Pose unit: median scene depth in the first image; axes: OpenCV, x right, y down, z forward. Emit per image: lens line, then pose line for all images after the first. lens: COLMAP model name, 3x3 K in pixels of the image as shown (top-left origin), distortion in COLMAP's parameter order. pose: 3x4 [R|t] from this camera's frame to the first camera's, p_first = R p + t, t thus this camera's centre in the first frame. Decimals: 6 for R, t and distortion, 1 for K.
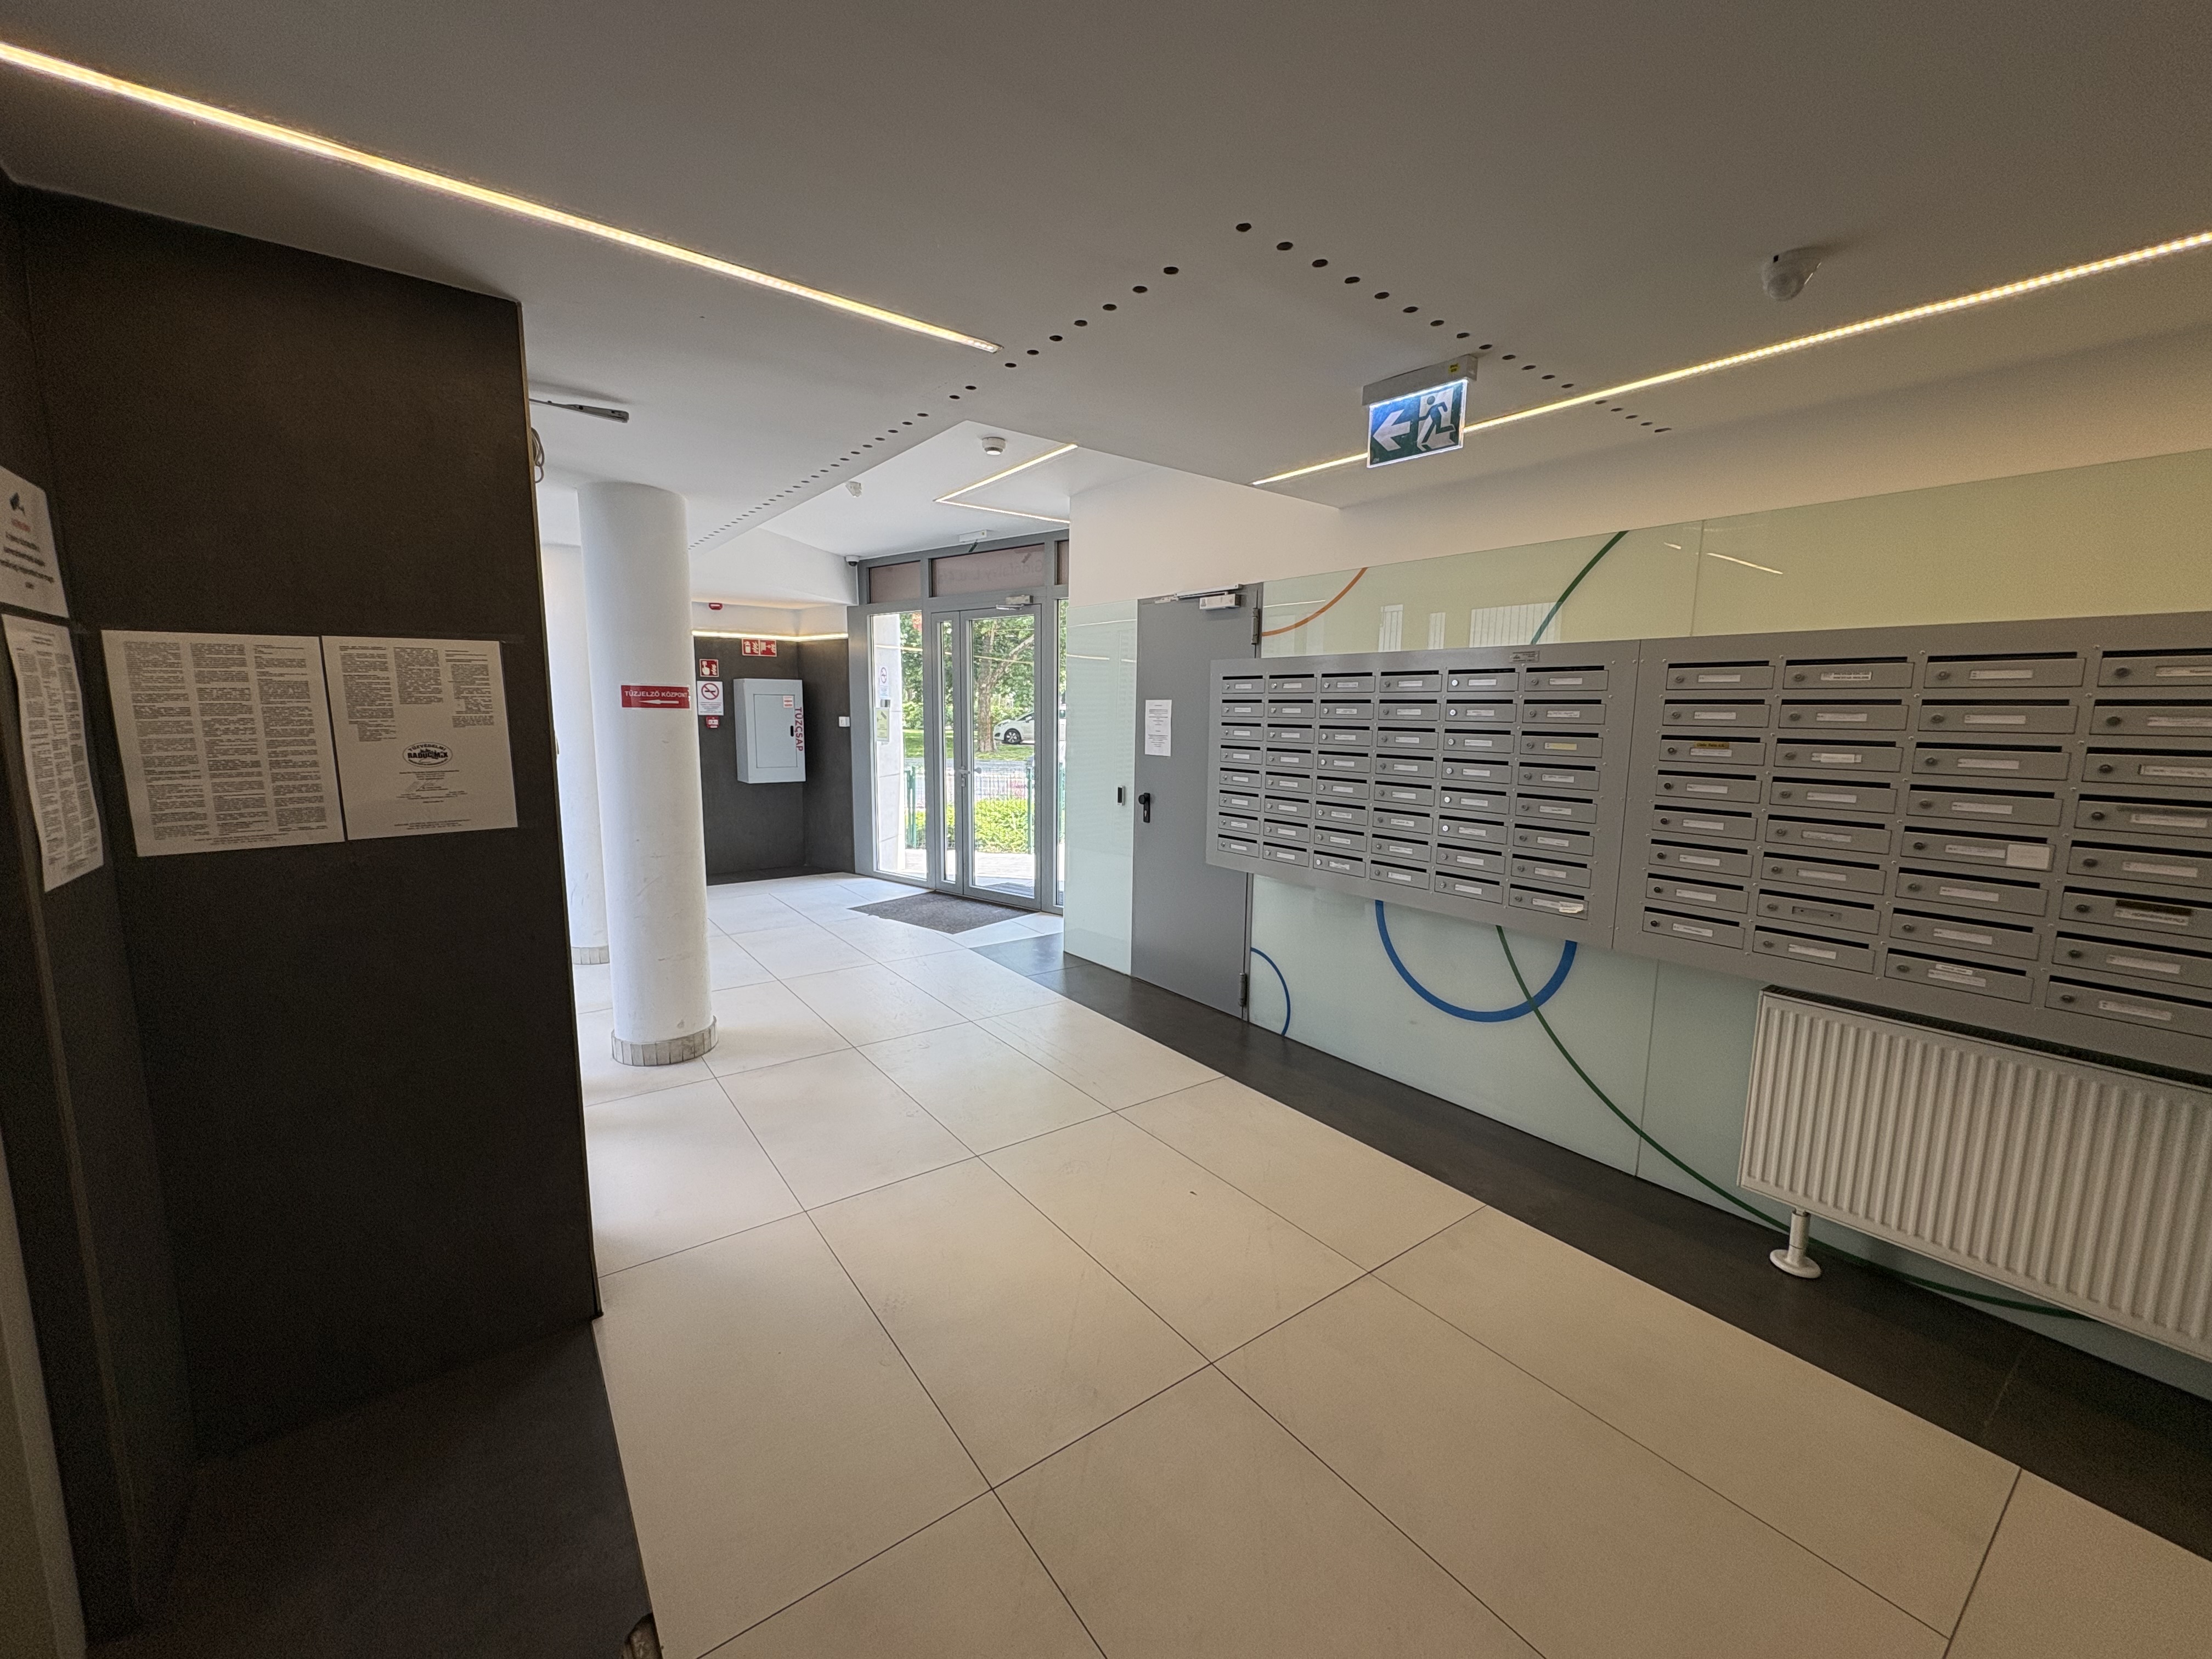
lens RADIAL K [[880.0, 0, 1103.7], [0, 880.0, 835.9], [0, 0, 1]] dist [0.003396, 0.000351]
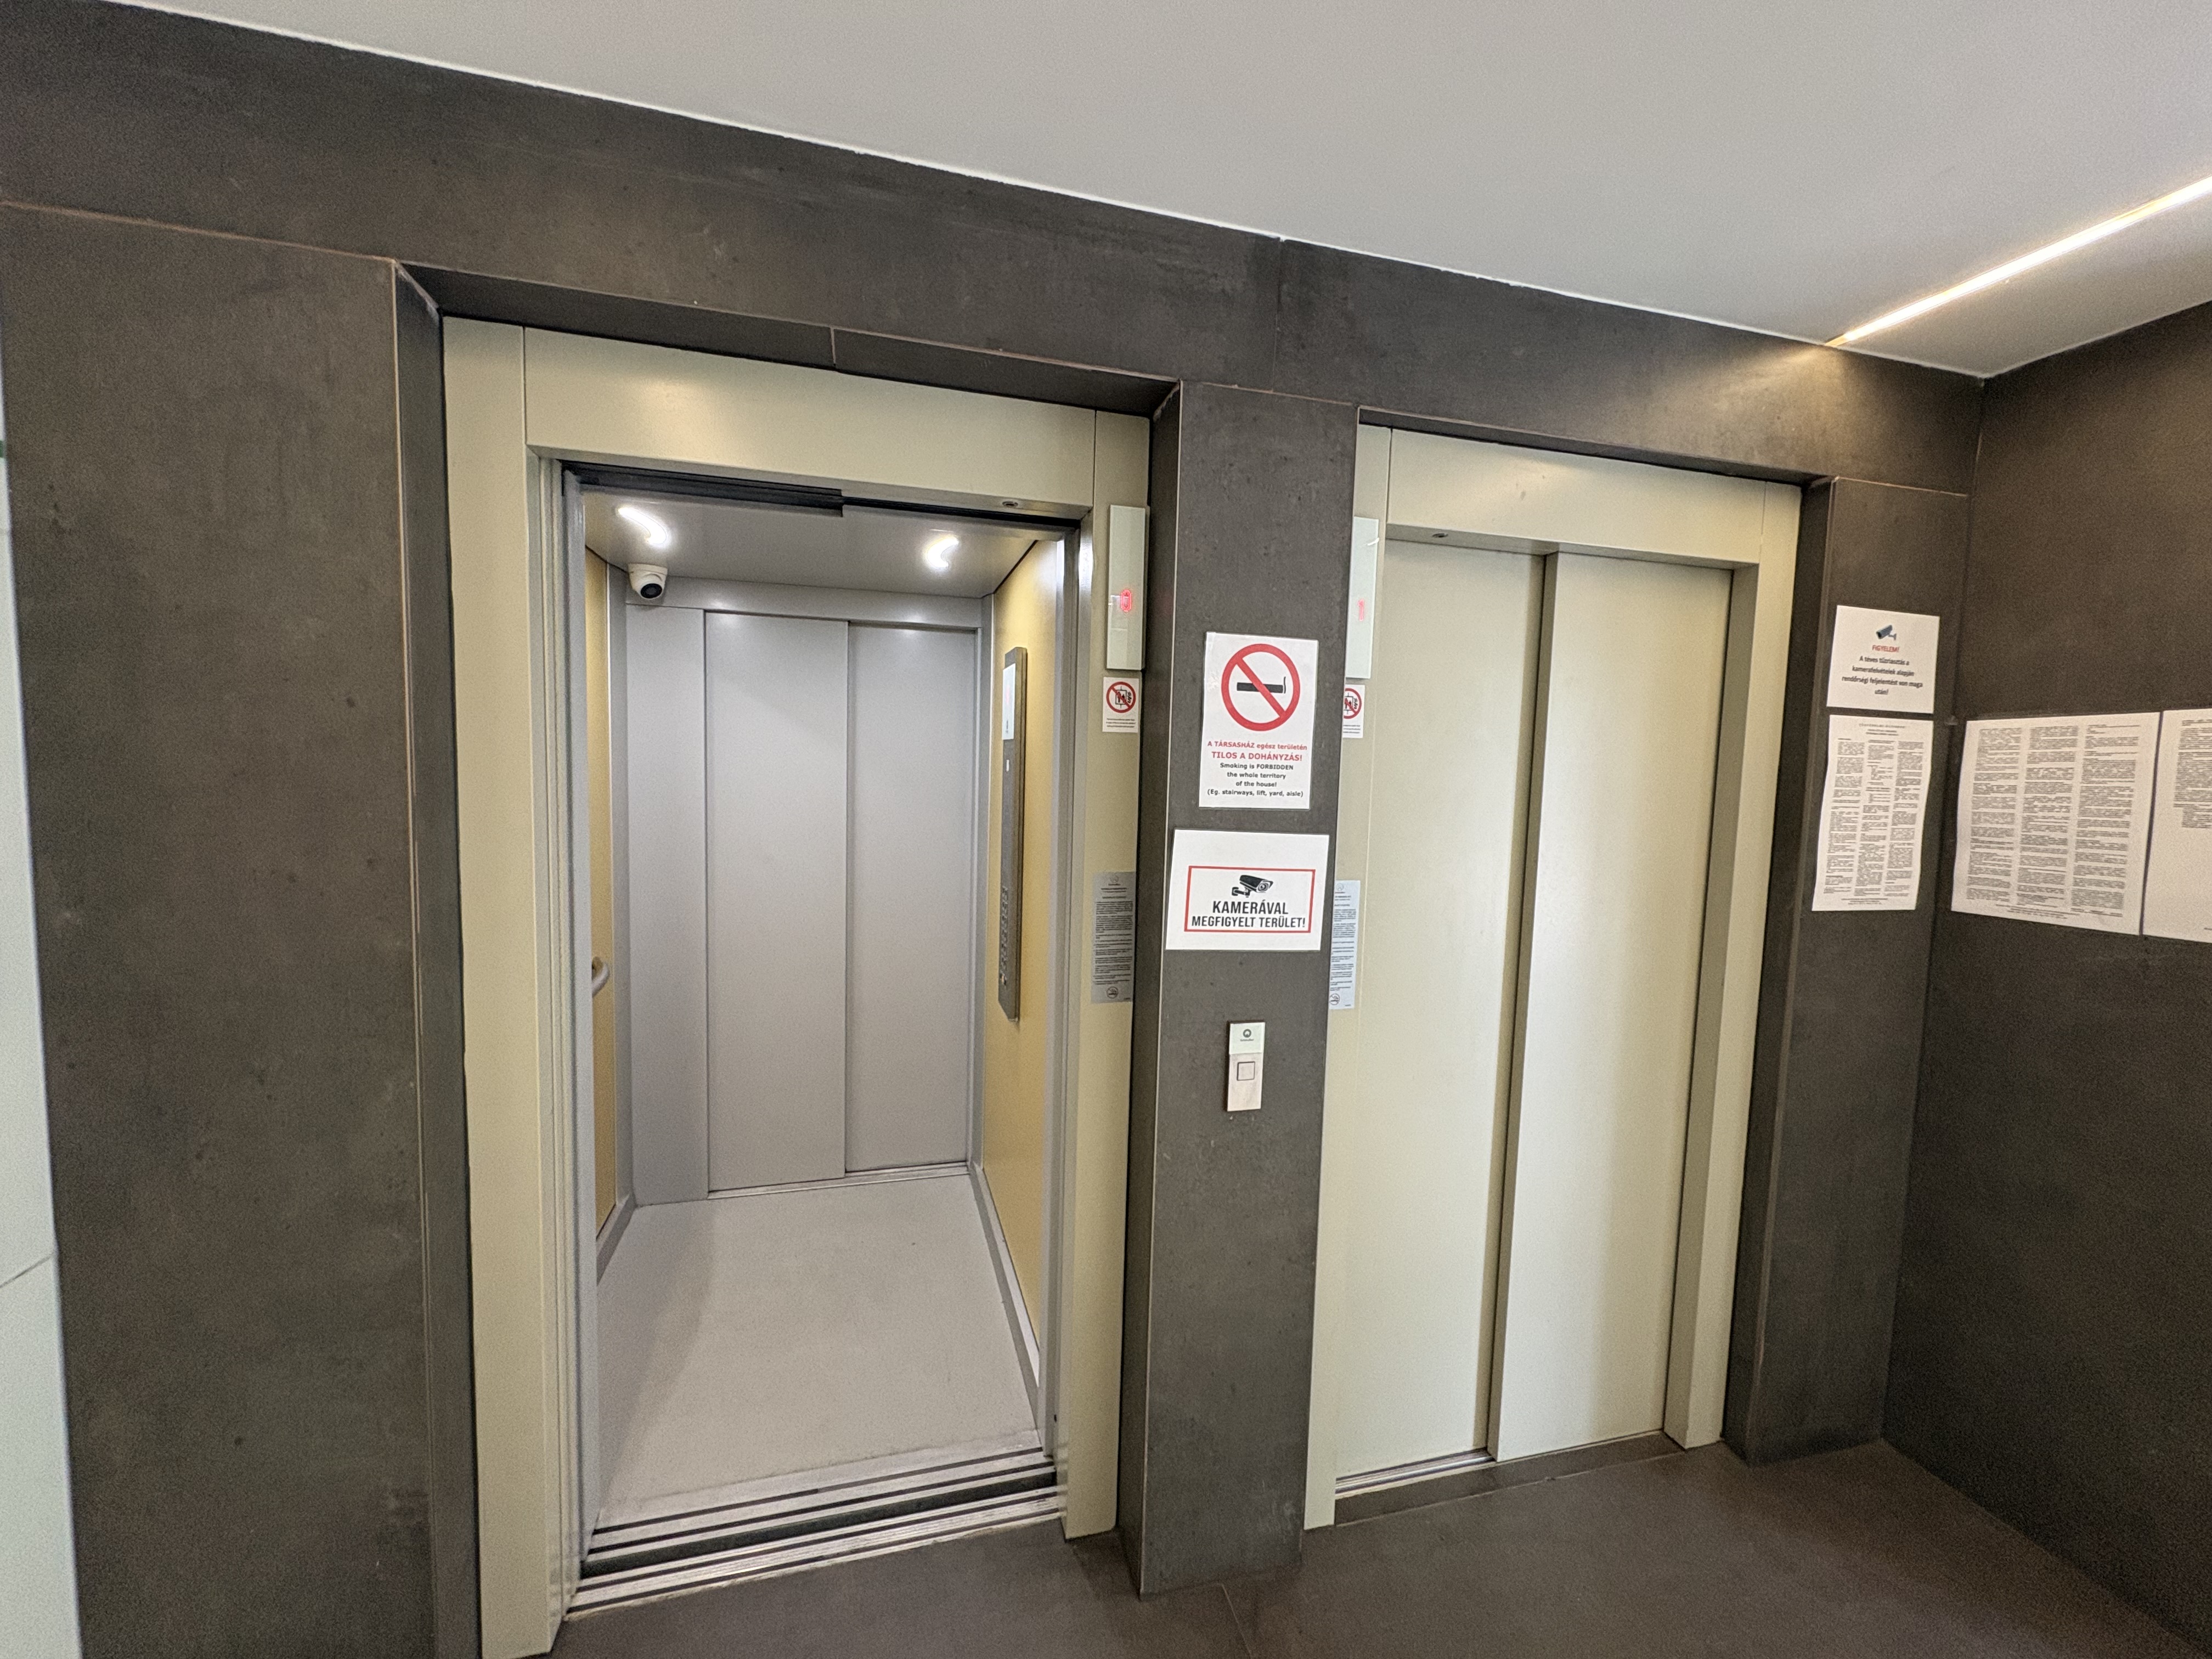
lens RADIAL K [[880.0, 0, 1105.9], [0, 880.0, 824.2], [0, 0, 1]] dist [0.003396, 0.000351]
pose [[-0.367162, 0.051566, -0.928727, 0.391057], [-0.158077, 0.980479, 0.116933, -0.046523], [0.916626, 0.189744, -0.351843, 0.349054]]
